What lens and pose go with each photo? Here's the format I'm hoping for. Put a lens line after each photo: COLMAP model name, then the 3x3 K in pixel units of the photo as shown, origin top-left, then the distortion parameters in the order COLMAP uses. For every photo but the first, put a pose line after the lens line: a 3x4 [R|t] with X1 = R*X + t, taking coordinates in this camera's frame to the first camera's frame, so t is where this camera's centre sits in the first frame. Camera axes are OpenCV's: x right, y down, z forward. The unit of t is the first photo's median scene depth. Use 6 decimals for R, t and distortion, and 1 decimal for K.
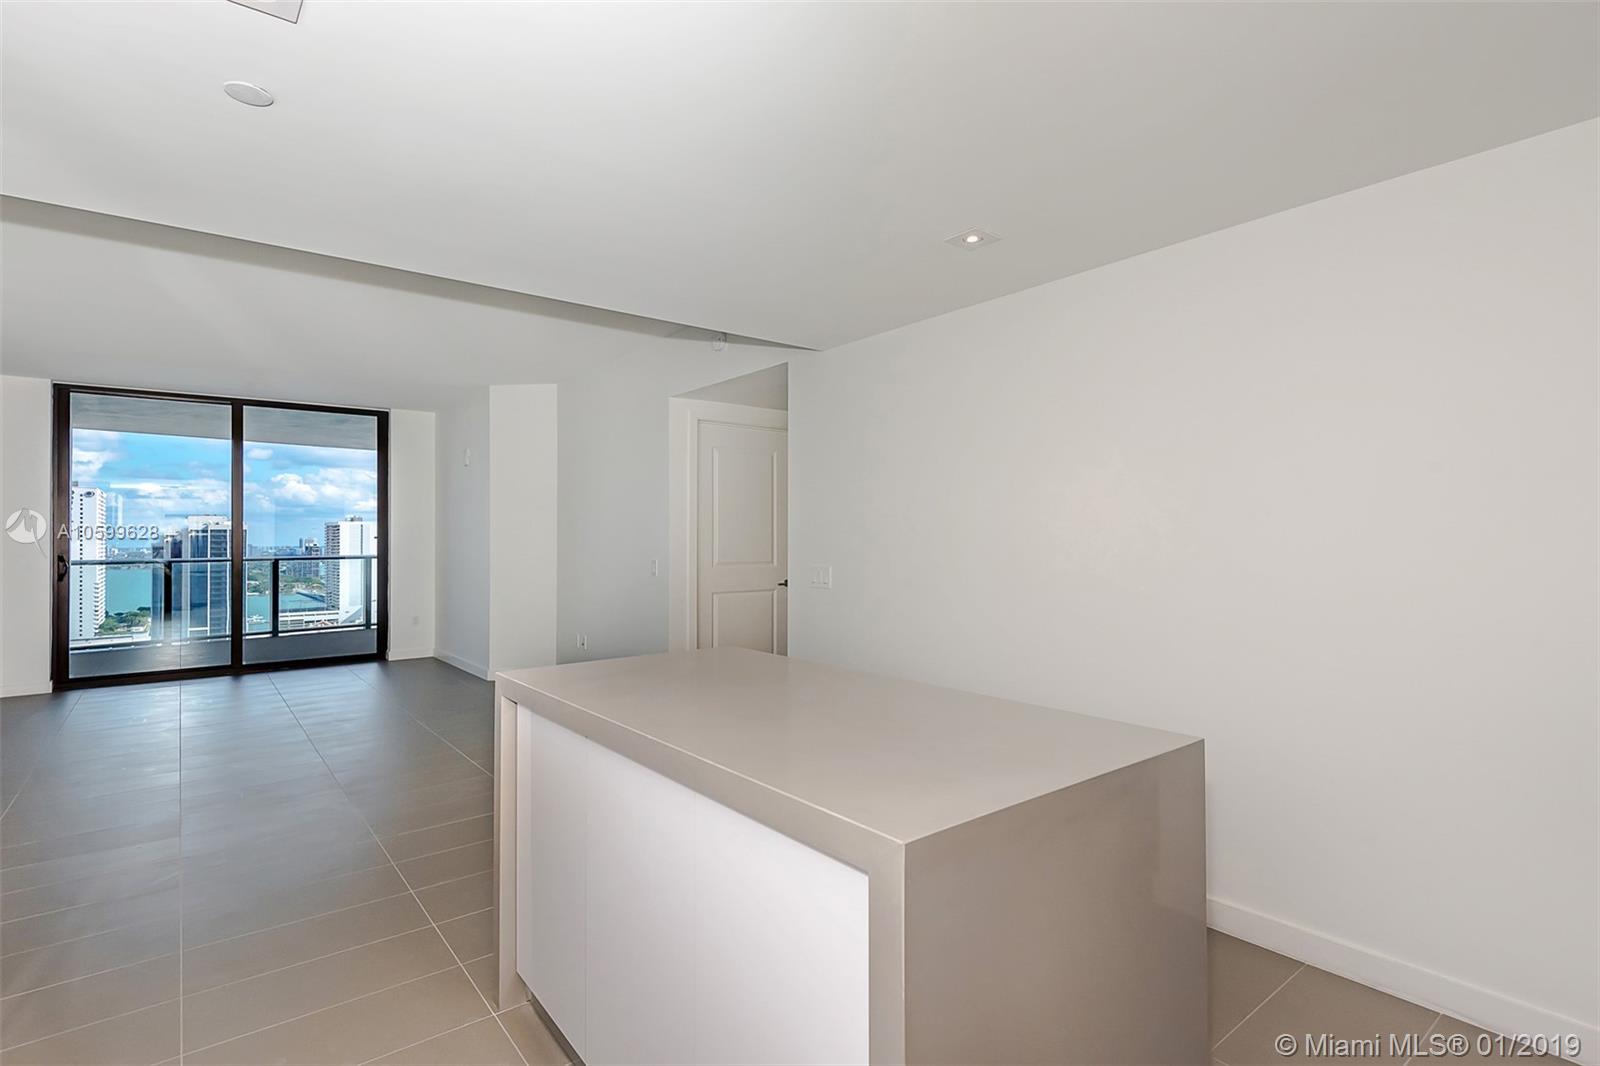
lens RADIAL K [[704.9, 0, 835.0], [0, 704.9, 535.5], [0, 0, 1]] dist [-0.002128, -0.000652]
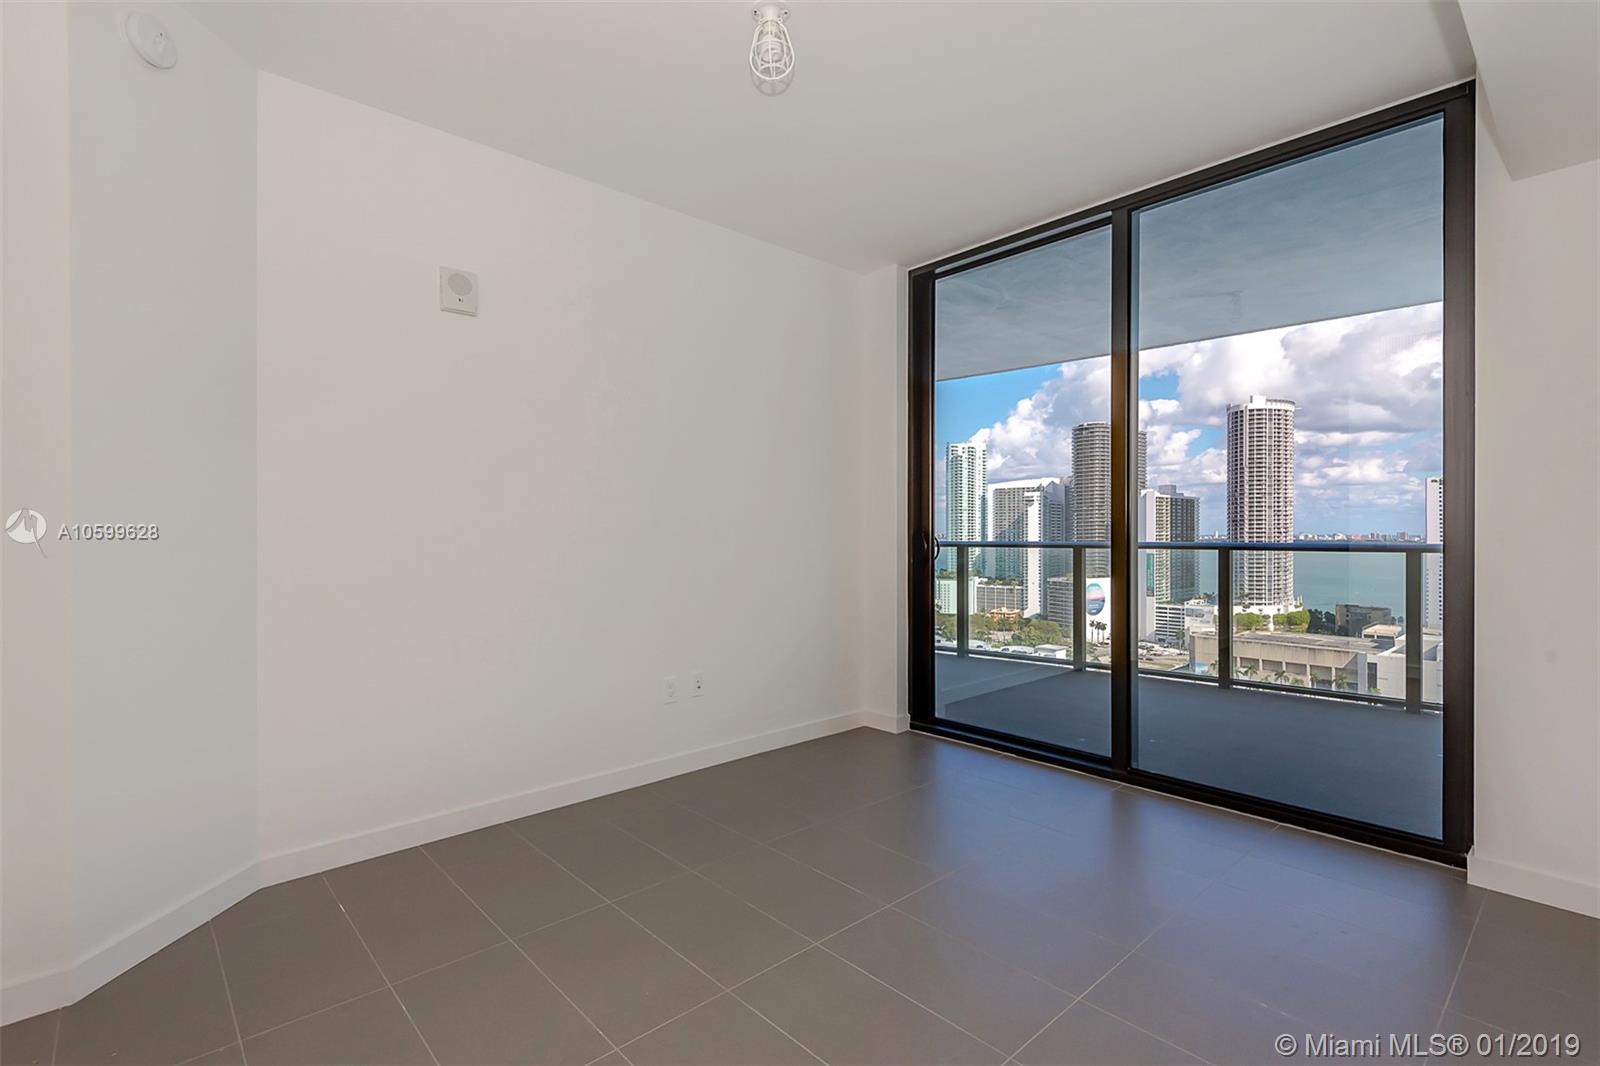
lens RADIAL K [[745.4, 0, 841.0], [0, 745.4, 530.1], [0, 0, 1]] dist [0.001340, 0.000283]
pose [[0.005594, 0.002950, -0.999980, -0.292773], [0.006438, 0.999975, 0.002986, 0.018941], [0.999964, -0.006455, 0.005575, 0.710005]]
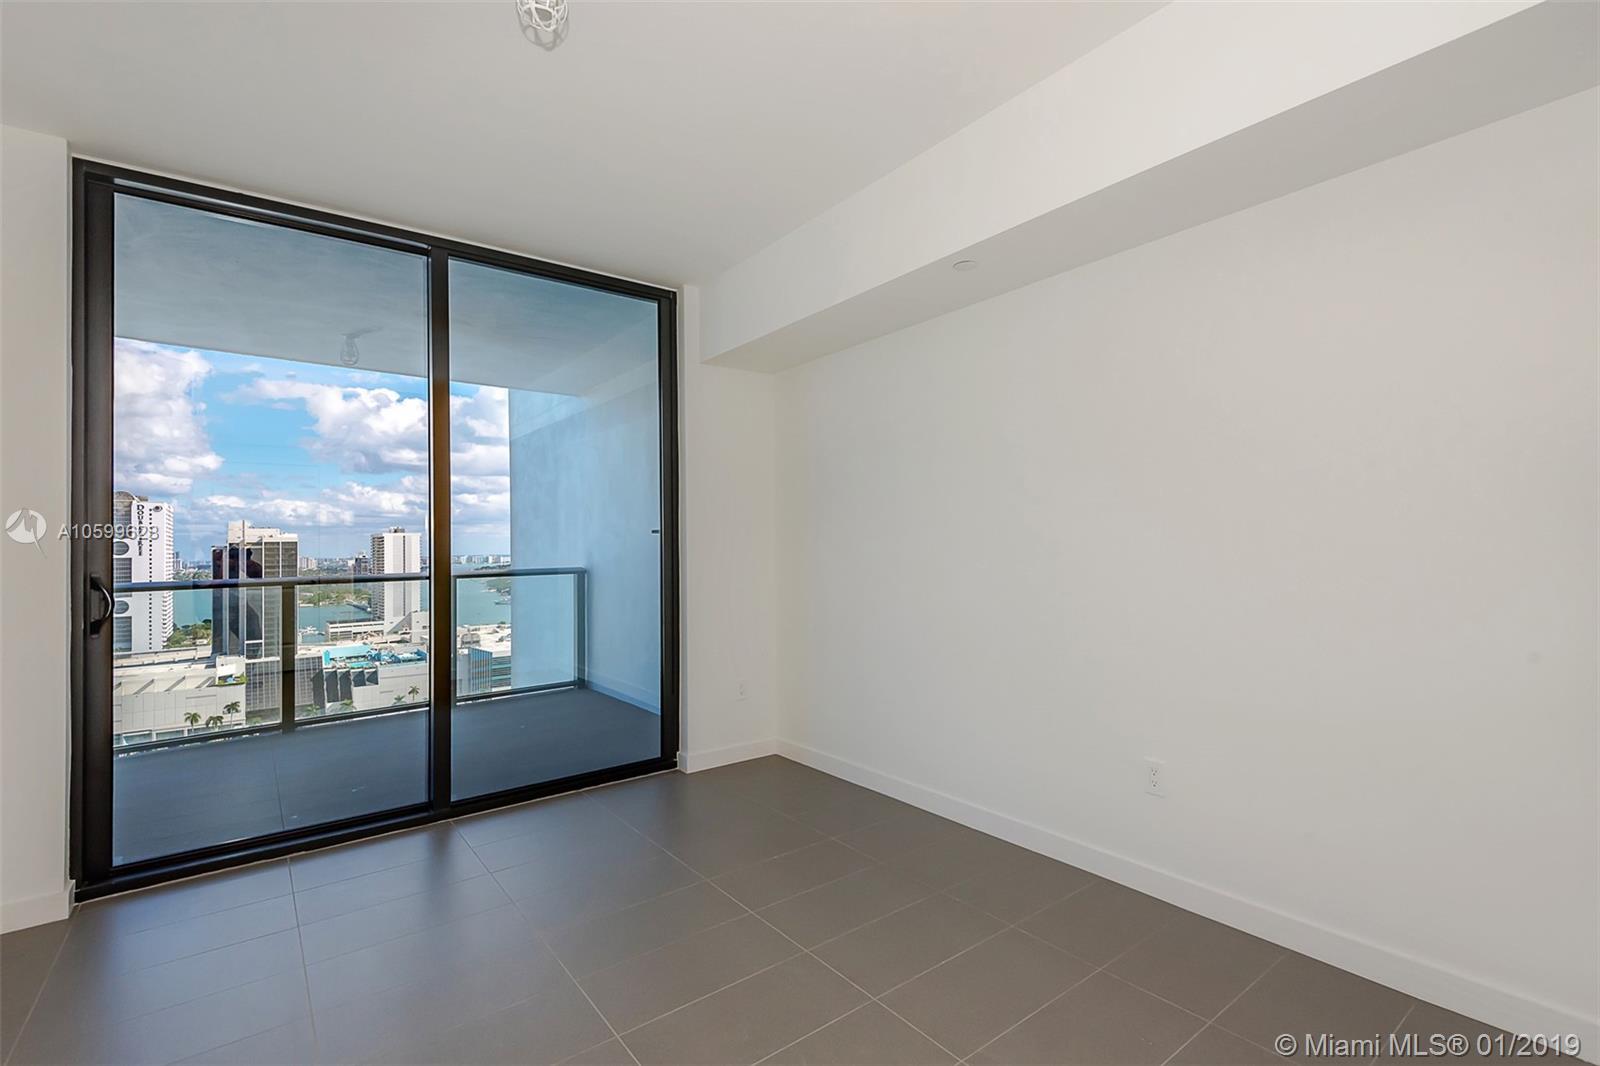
lens RADIAL K [[731.4, 0, 797.0], [0, 731.4, 532.7], [0, 0, 1]] dist [-0.005330, -0.000147]
pose [[0.995402, -0.014738, -0.094644, -0.492537], [0.013654, 0.999834, -0.012089, 0.011795], [0.094806, 0.010741, 0.995438, 0.467475]]
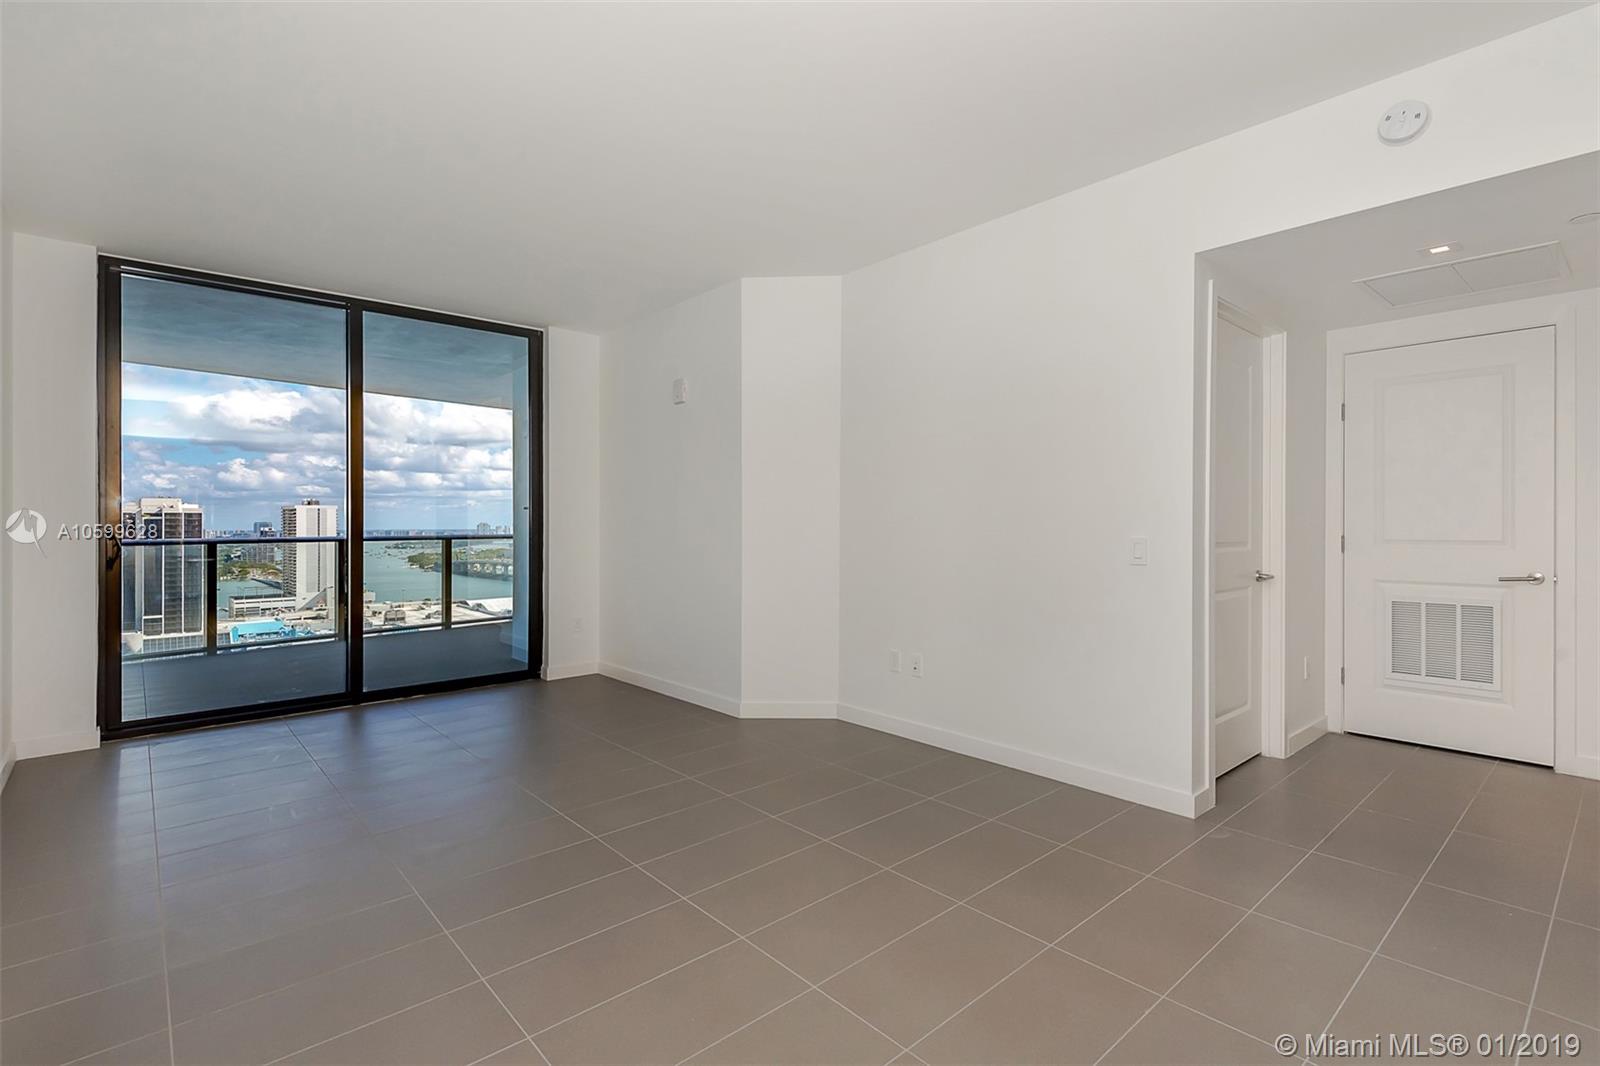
lens RADIAL K [[724.7, 0, 799.0], [0, 724.7, 527.6], [0, 0, 1]] dist [0.003037, 0.000116]
pose [[0.999993, 0.000563, -0.003568, -0.365252], [-0.000526, 0.999947, 0.010325, 0.014576], [0.003573, -0.010323, 0.999940, 0.263208]]
